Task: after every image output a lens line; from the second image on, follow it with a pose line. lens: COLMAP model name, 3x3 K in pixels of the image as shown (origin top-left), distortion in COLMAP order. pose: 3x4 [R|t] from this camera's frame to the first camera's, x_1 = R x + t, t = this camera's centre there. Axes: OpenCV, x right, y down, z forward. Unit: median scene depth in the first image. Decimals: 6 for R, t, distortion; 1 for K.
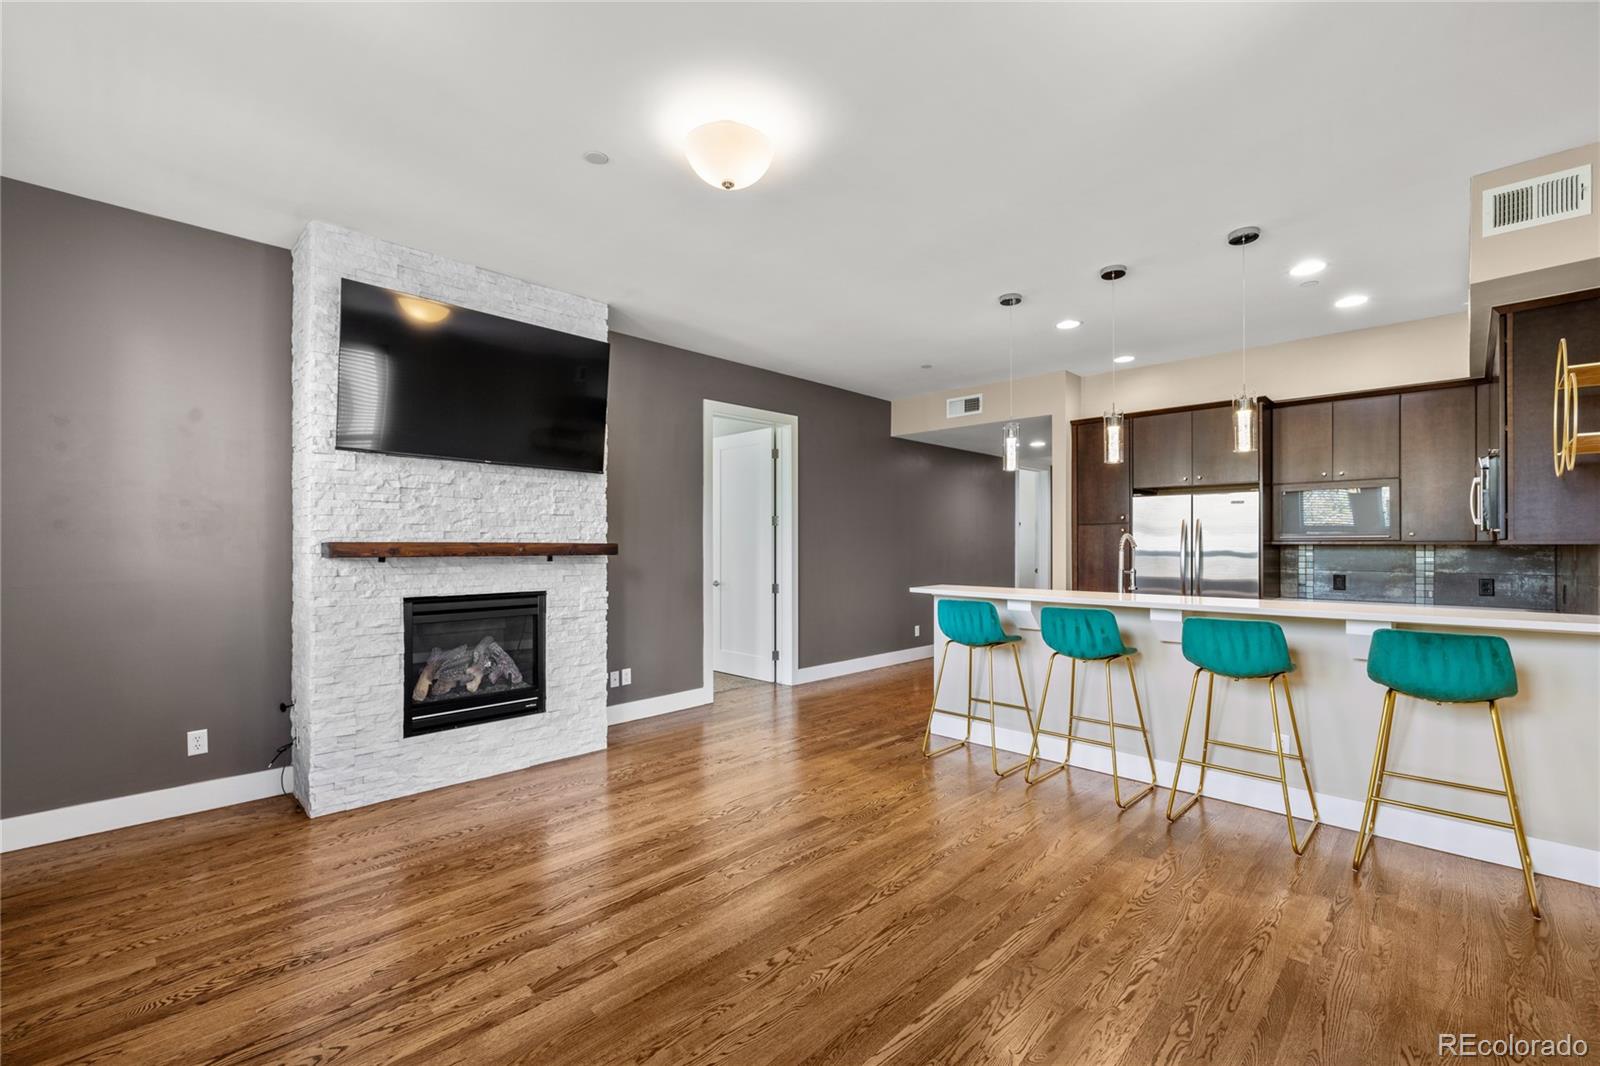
lens RADIAL K [[674.2, 0, 795.2], [0, 674.2, 543.0], [0, 0, 1]] dist [0.007200, 0.000281]
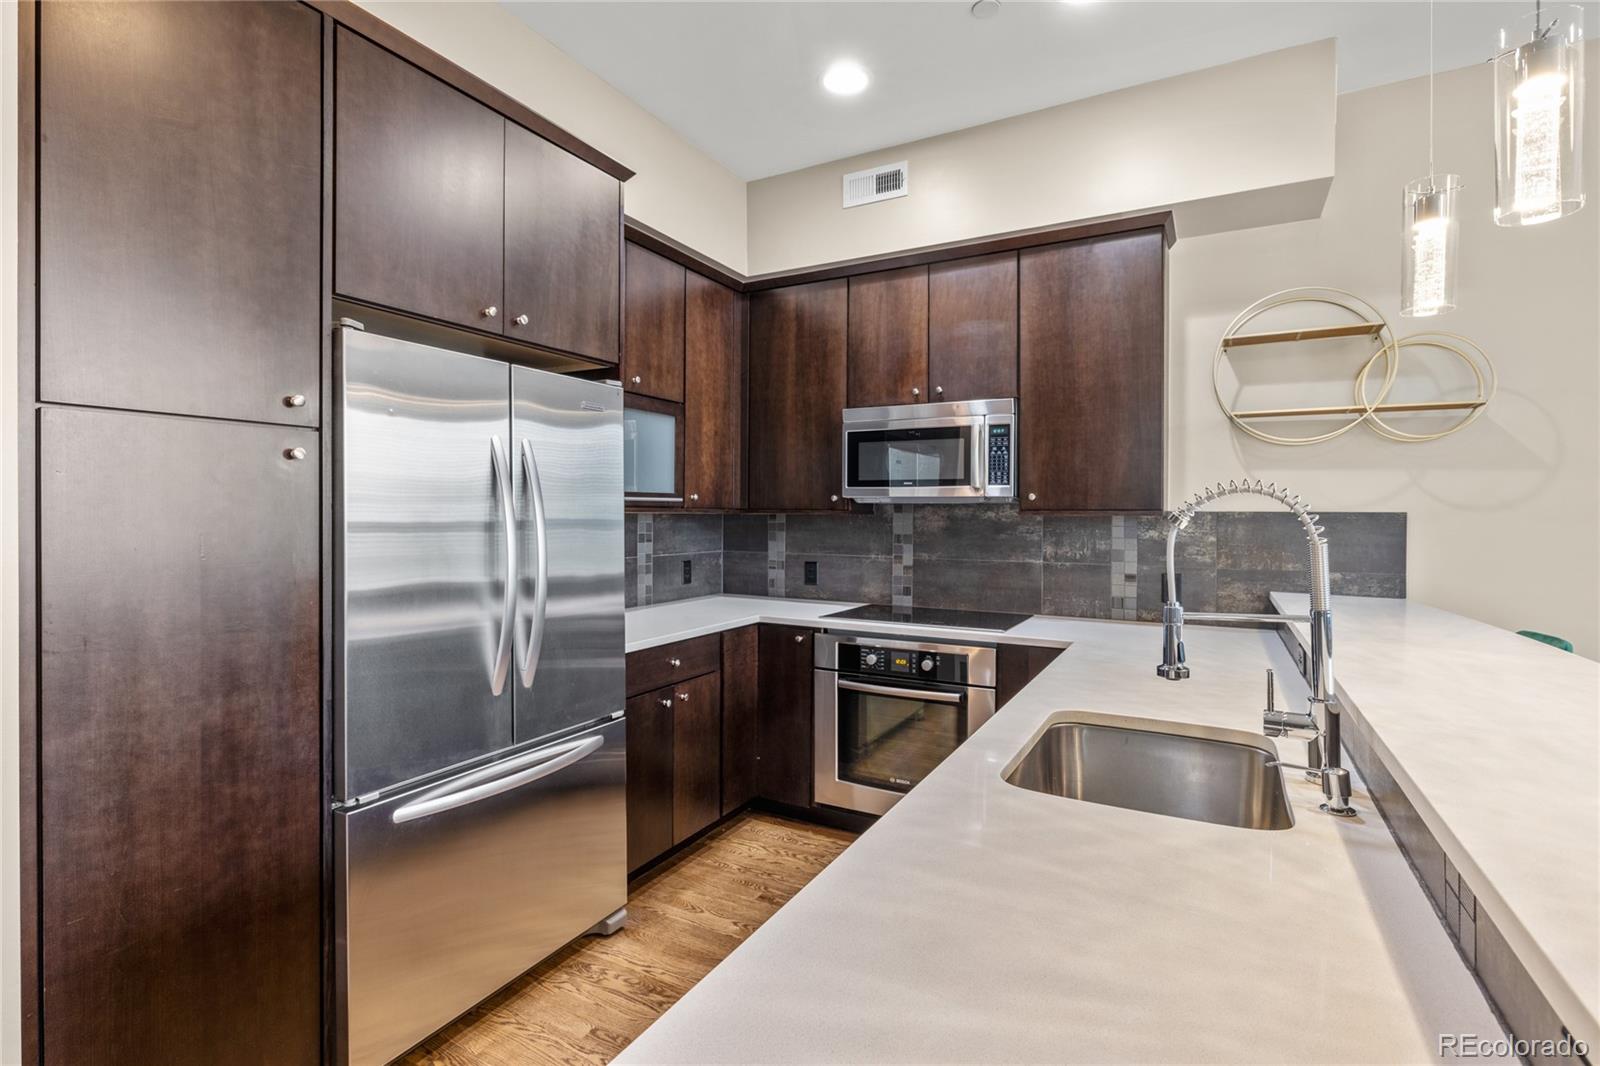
lens RADIAL K [[754.8, 0, 801.9], [0, 754.8, 516.4], [0, 0, 1]] dist [-0.003374, 0.000070]
pose [[-0.272205, -0.005693, 0.962223, 0.242999], [-0.007206, 0.999967, 0.003877, 0.001441], [-0.962212, -0.005879, -0.272237, 1.277780]]
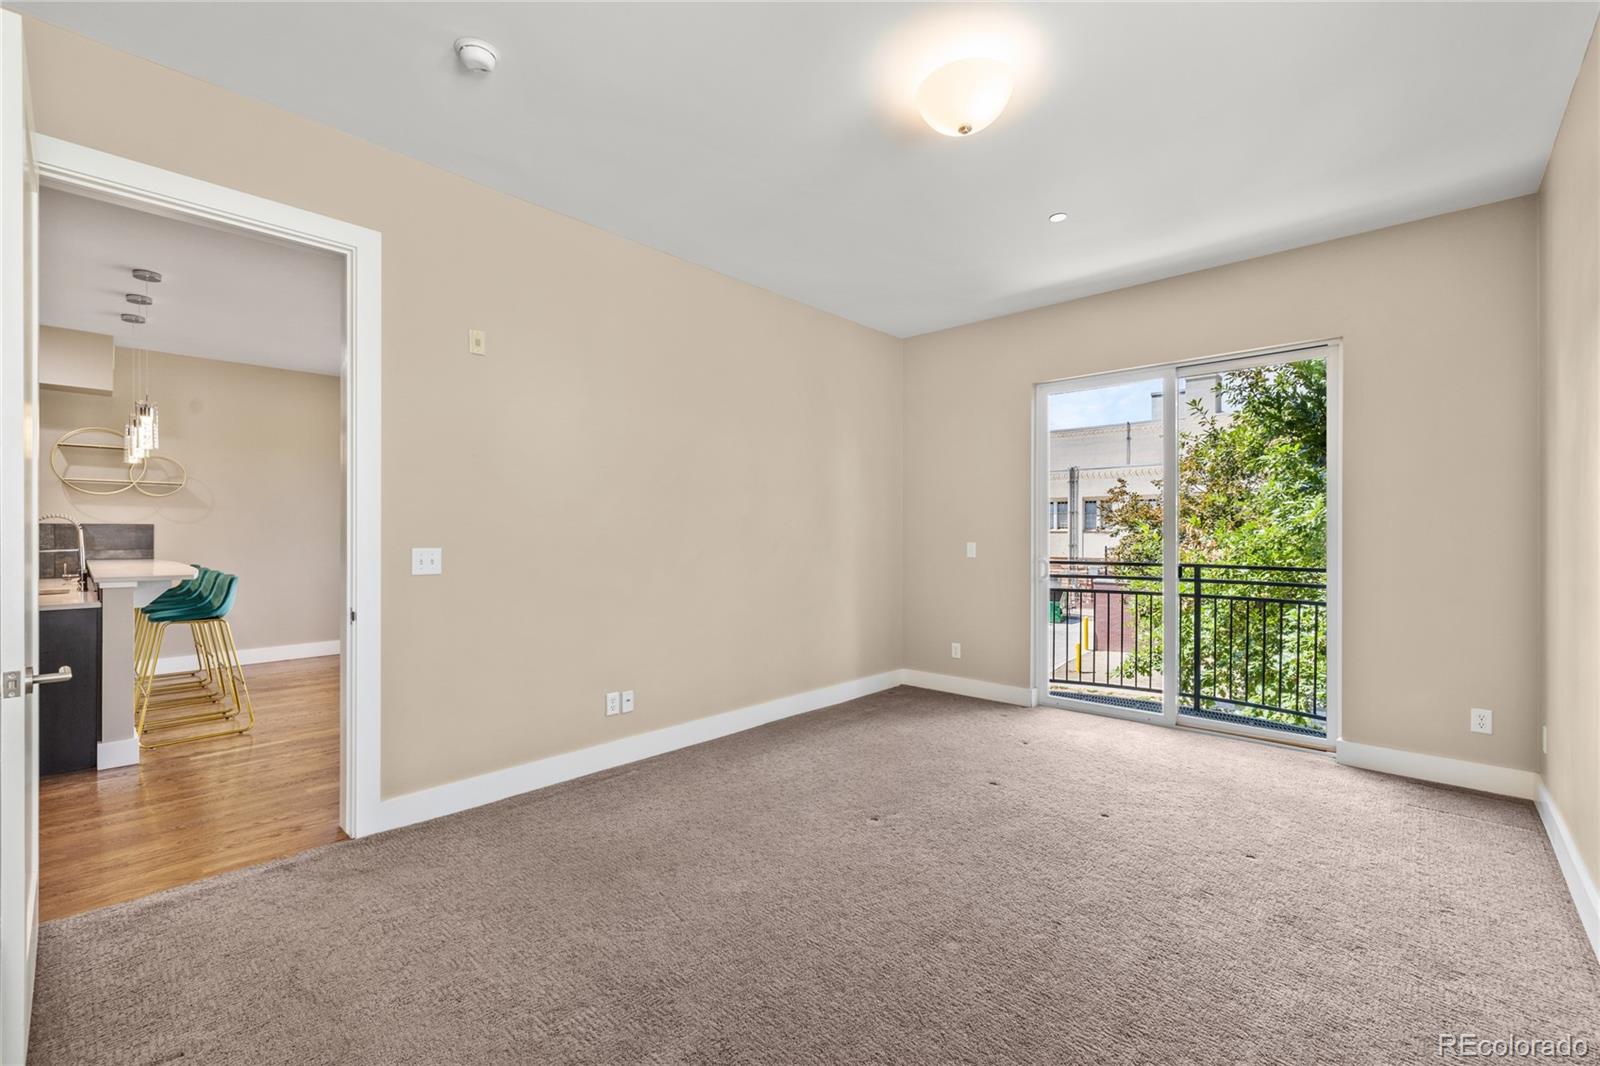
lens RADIAL K [[673.0, 0, 791.3], [0, 673.0, 525.1], [0, 0, 1]] dist [0.001563, 0.000469]
pose [[-0.999671, -0.004503, -0.025265, -0.617648], [-0.004163, 0.999900, -0.013482, 0.011096], [0.025323, -0.013372, -0.999590, 2.092962]]
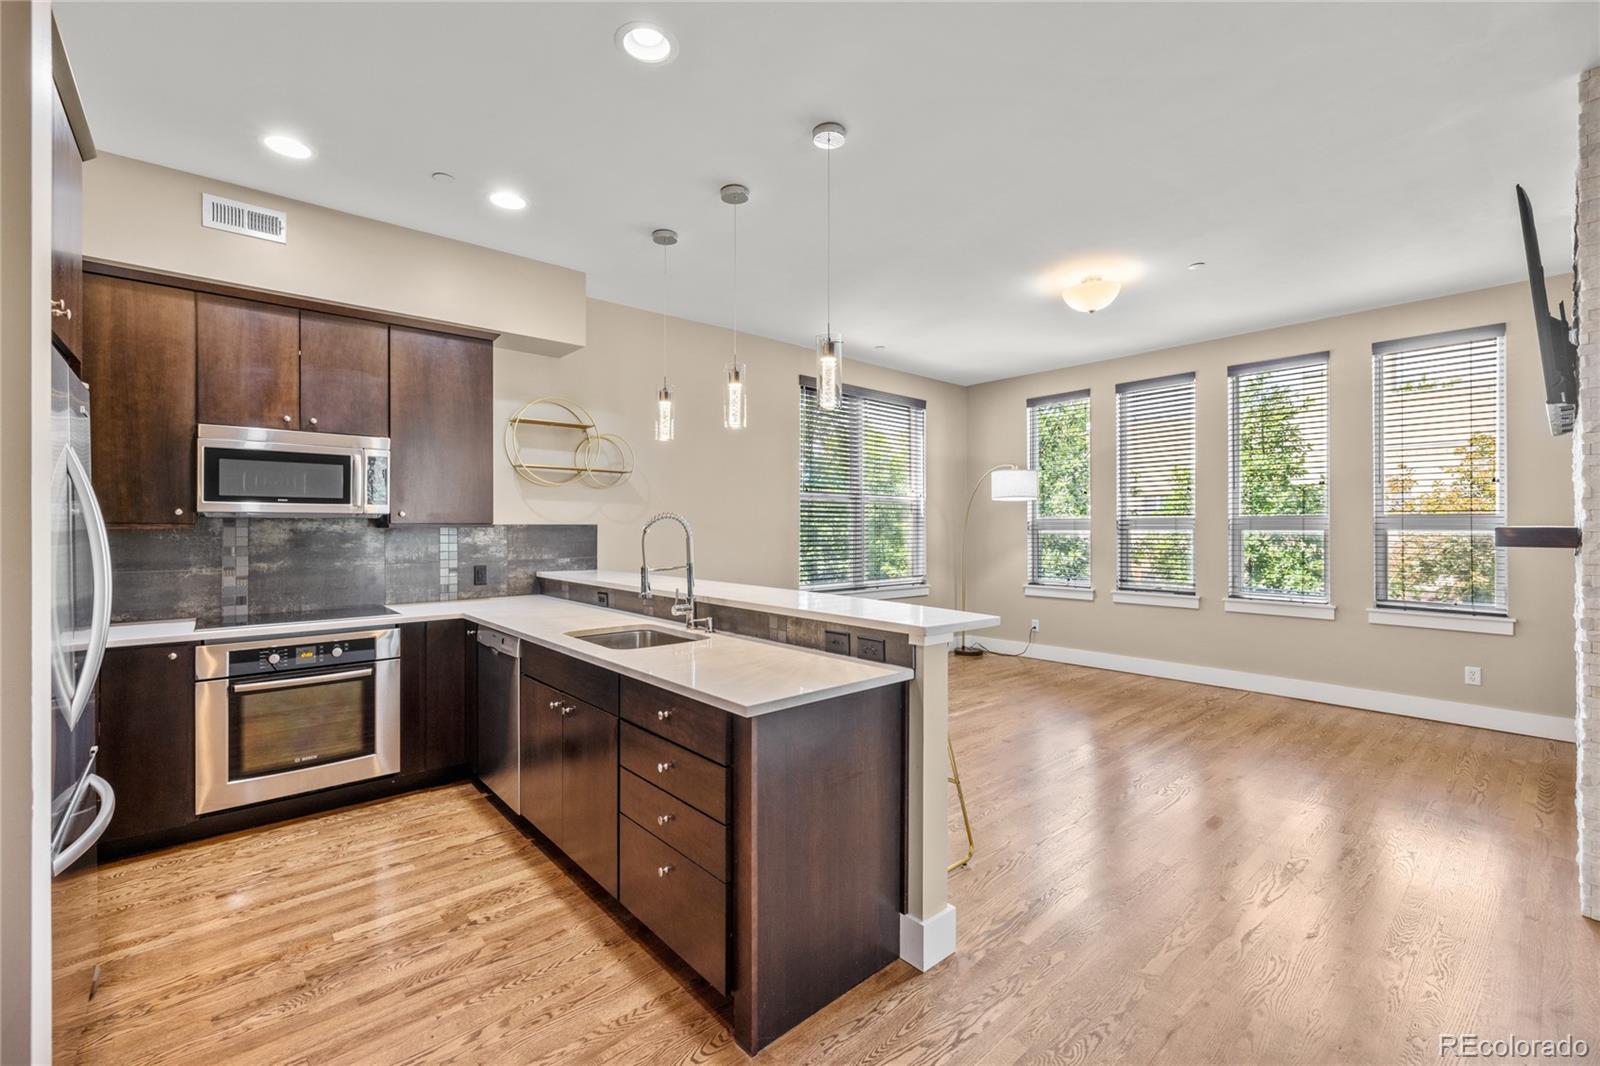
lens RADIAL K [[677.9, 0, 791.4], [0, 677.9, 524.1], [0, 0, 1]] dist [0.001916, 0.000375]
pose [[-0.996749, 0.000568, 0.080570, 0.314600], [0.000198, 0.999989, -0.004604, 0.001074], [-0.080572, -0.004573, -0.996738, 1.696007]]
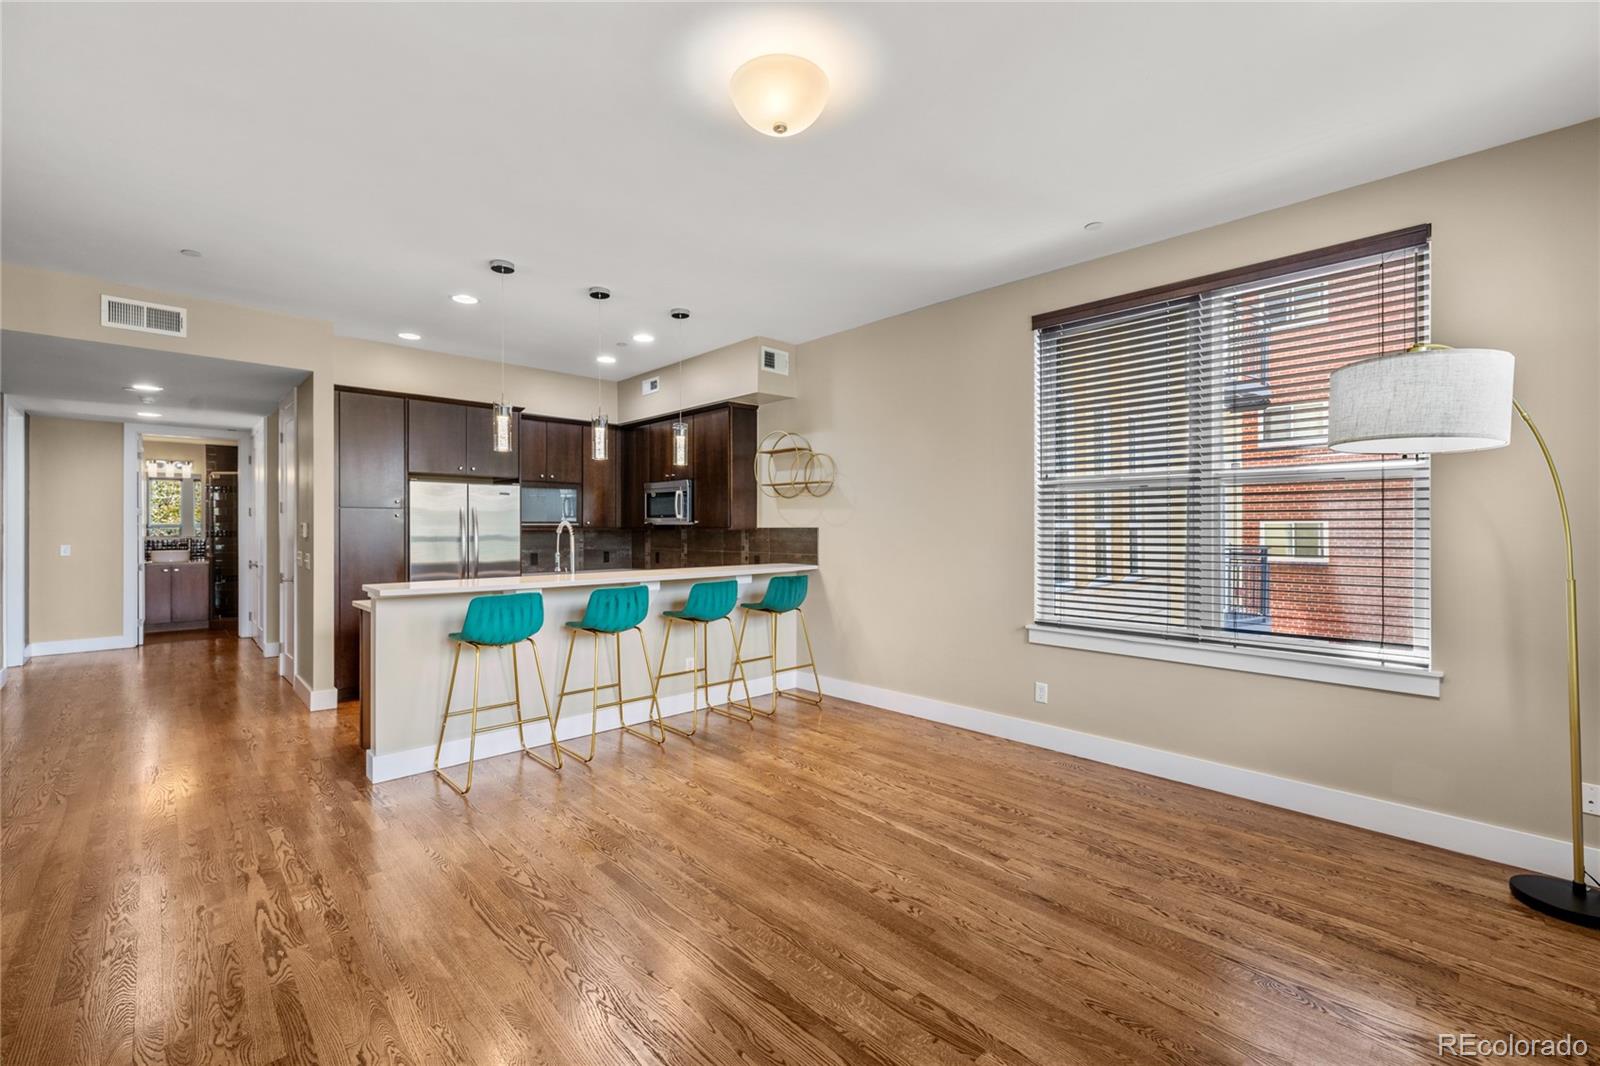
lens RADIAL K [[673.0, 0, 791.3], [0, 673.0, 525.1], [0, 0, 1]] dist [0.001563, 0.000469]
pose [[0.034725, 0.006206, 0.999378, -0.617089], [0.000016, 0.999981, -0.006211, 0.000535], [-0.999397, 0.000232, 0.034724, 0.598012]]
